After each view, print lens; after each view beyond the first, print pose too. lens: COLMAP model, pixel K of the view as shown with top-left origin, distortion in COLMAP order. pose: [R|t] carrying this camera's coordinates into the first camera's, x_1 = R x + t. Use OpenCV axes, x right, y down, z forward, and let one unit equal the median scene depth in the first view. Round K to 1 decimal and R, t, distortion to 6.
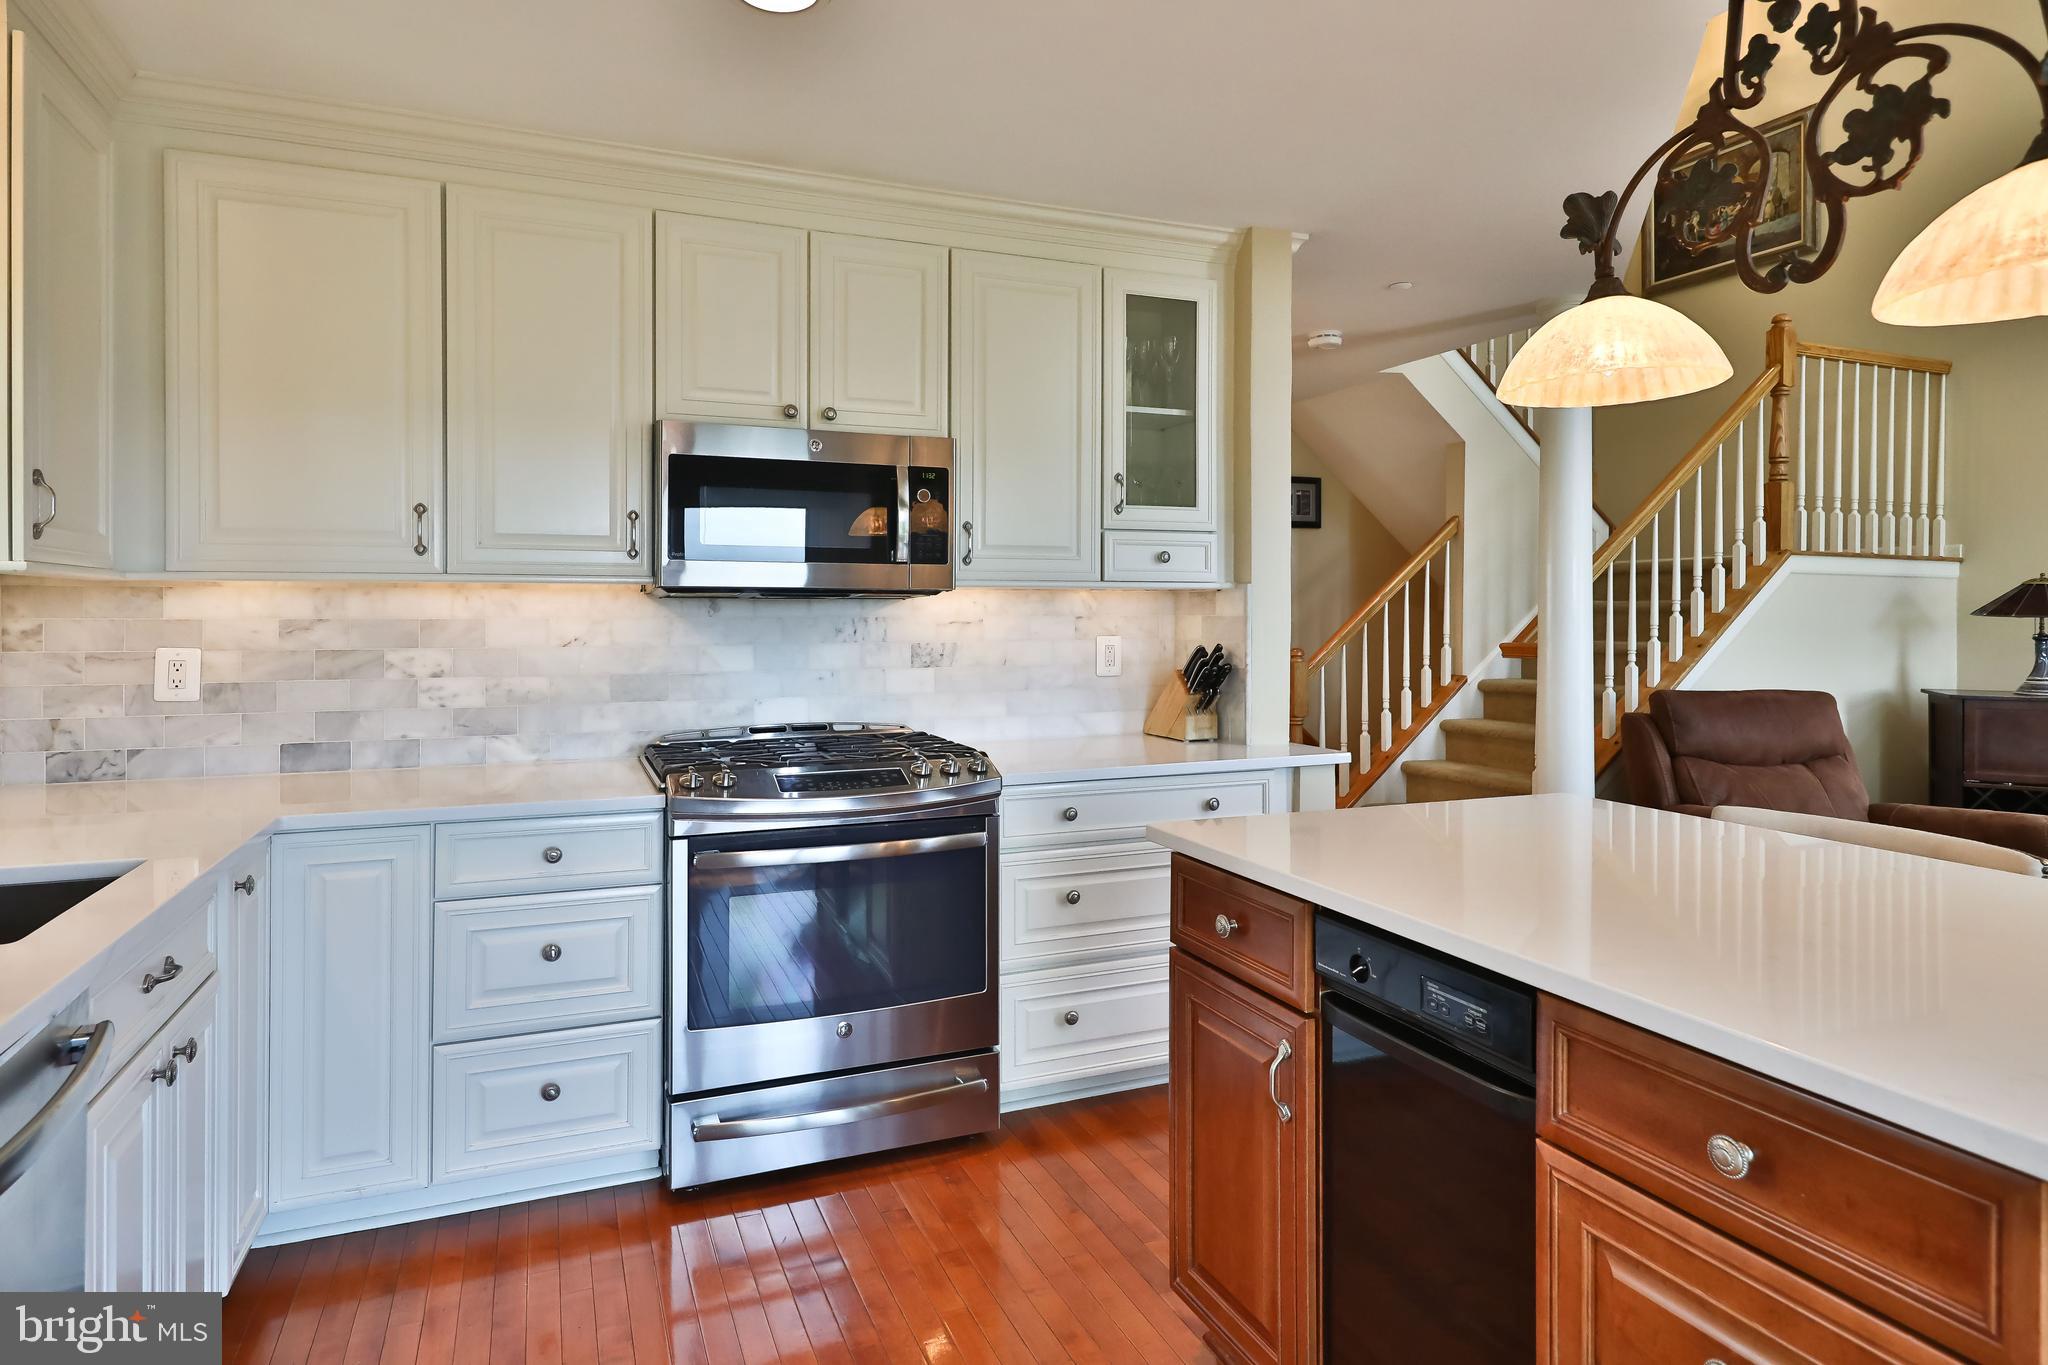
lens RADIAL K [[1119.8, 0, 999.8], [0, 1119.8, 608.9], [0, 0, 1]] dist [0.014660, 0.002560]
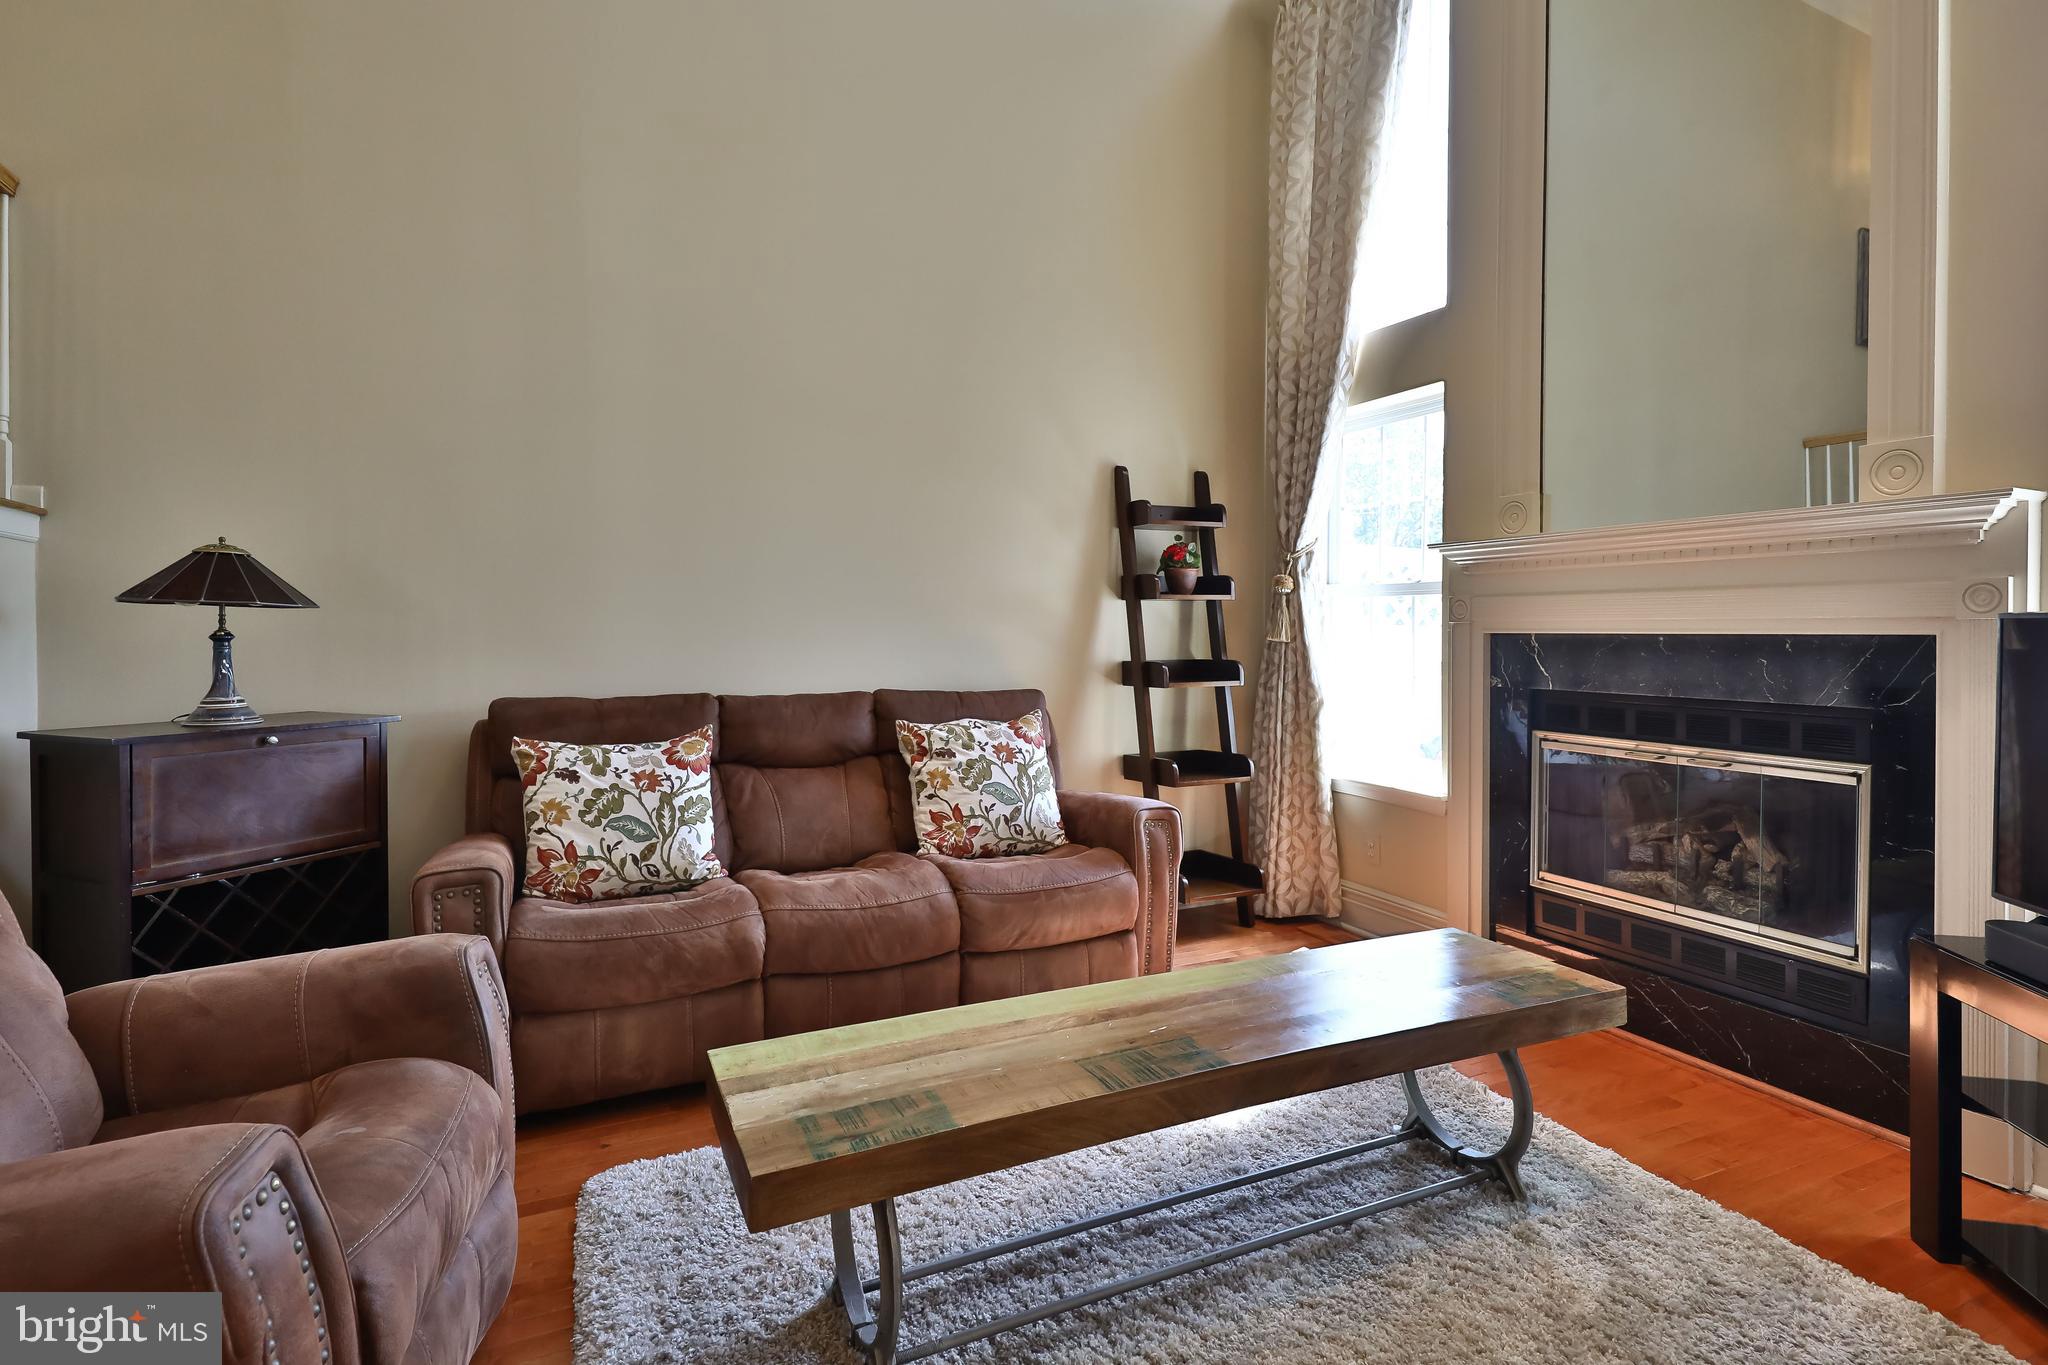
lens RADIAL K [[994.2, 0, 1014.3], [0, 994.2, 660.9], [0, 0, 1]] dist [0.019603, -0.004849]
pose [[-0.061117, -0.021321, 0.997903, 0.479213], [-0.006828, 0.999757, 0.020942, 0.036422], [-0.998107, -0.005534, -0.061248, 0.882569]]
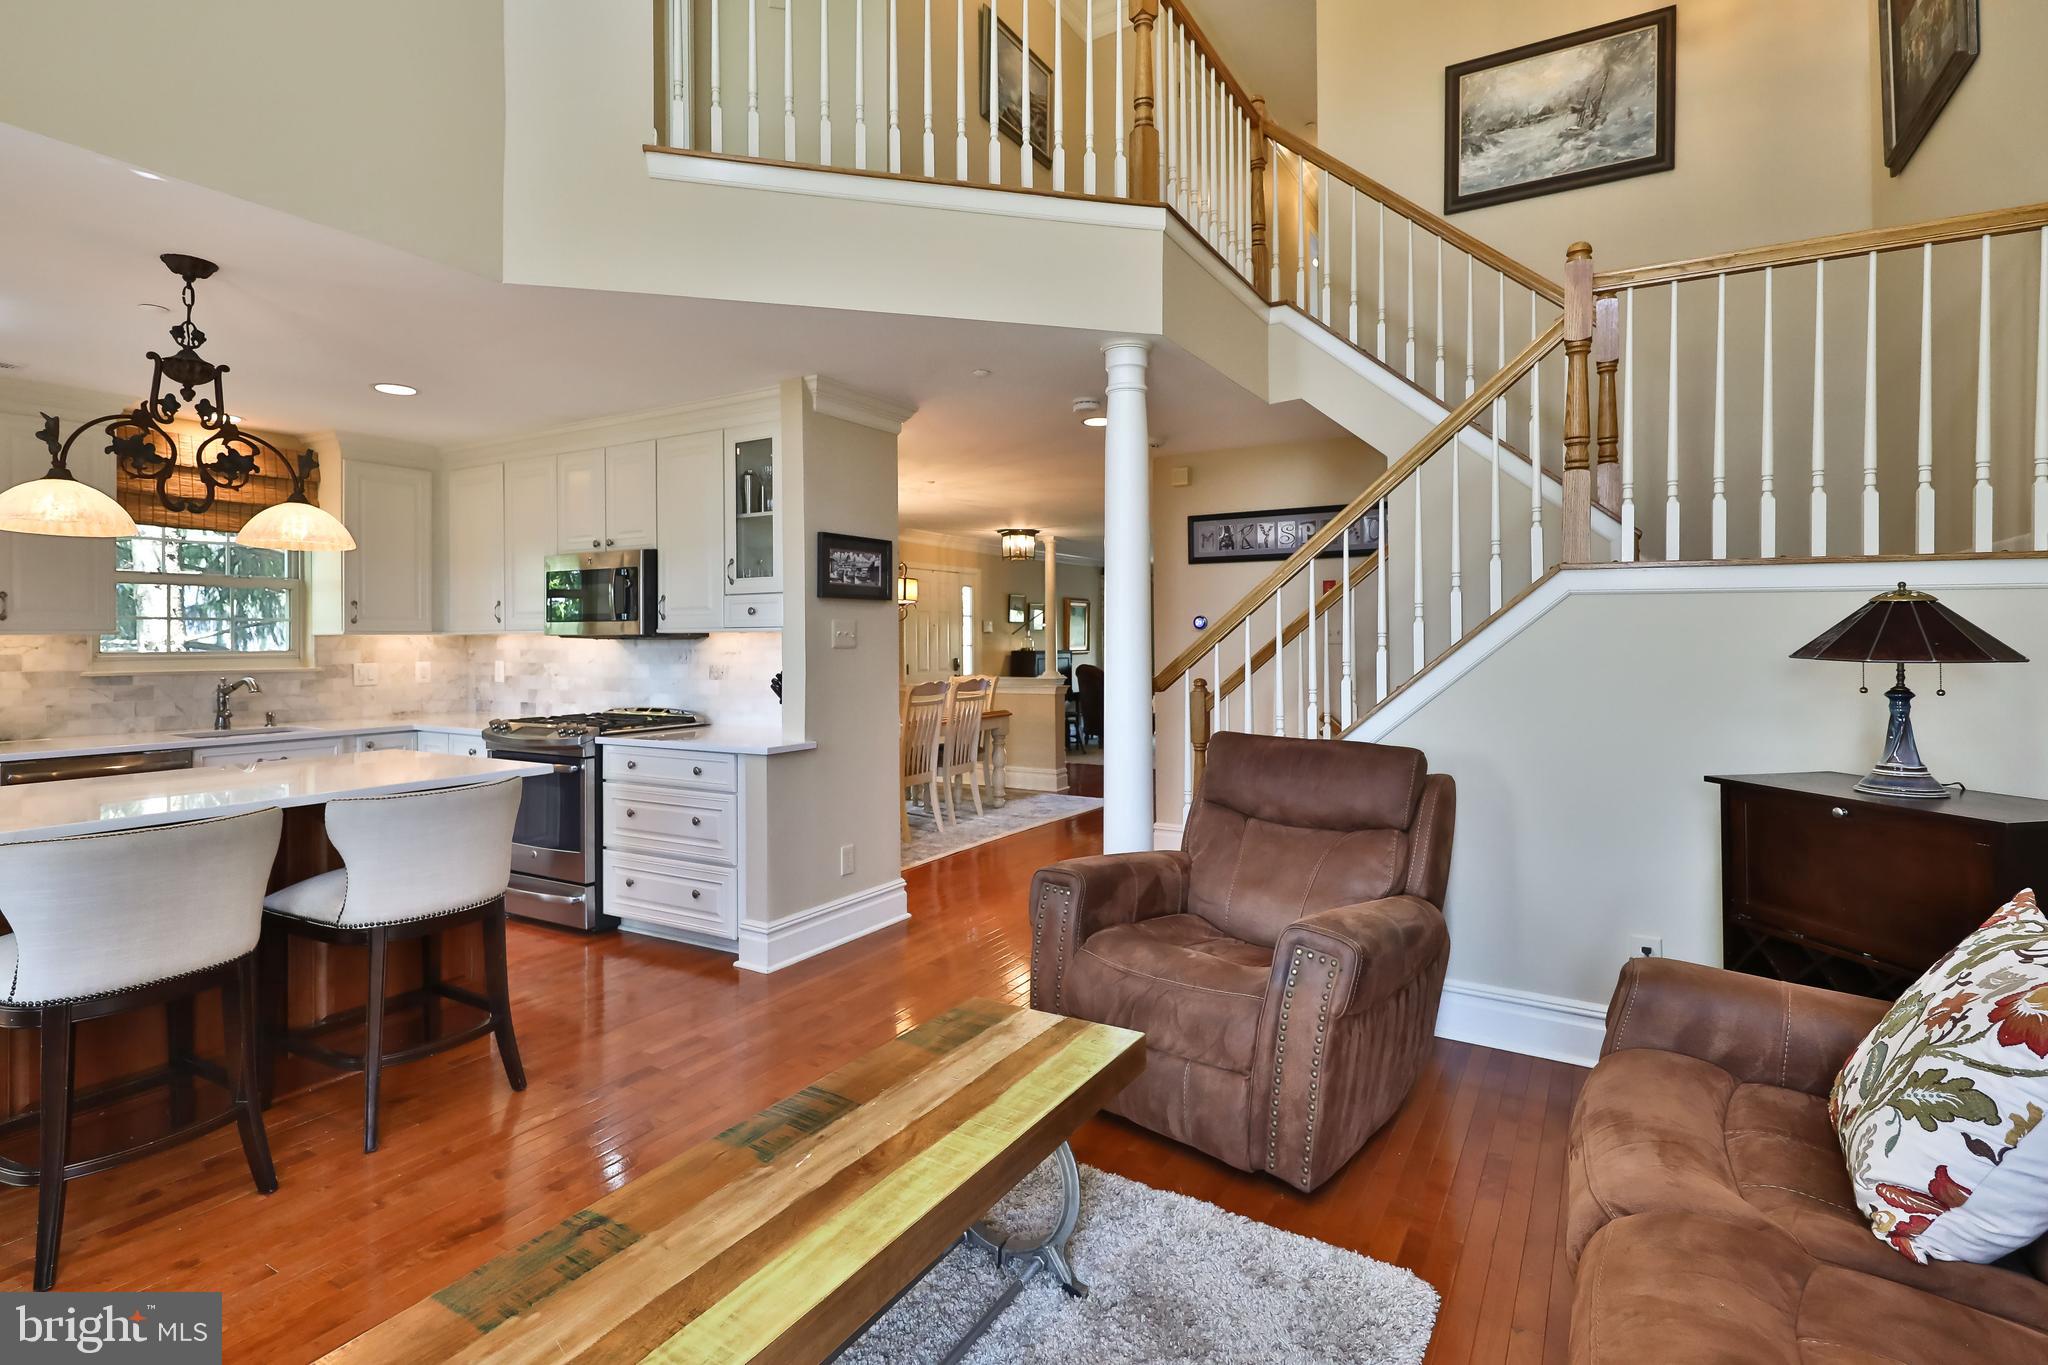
lens RADIAL K [[994.2, 0, 1043.0], [0, 994.2, 631.8], [0, 0, 1]] dist [0.019603, -0.004849]
pose [[0.619771, -0.007396, -0.784748, 1.585584], [0.006827, 0.999969, -0.004033, -0.011272], [0.784753, -0.002858, 0.619802, 0.521192]]
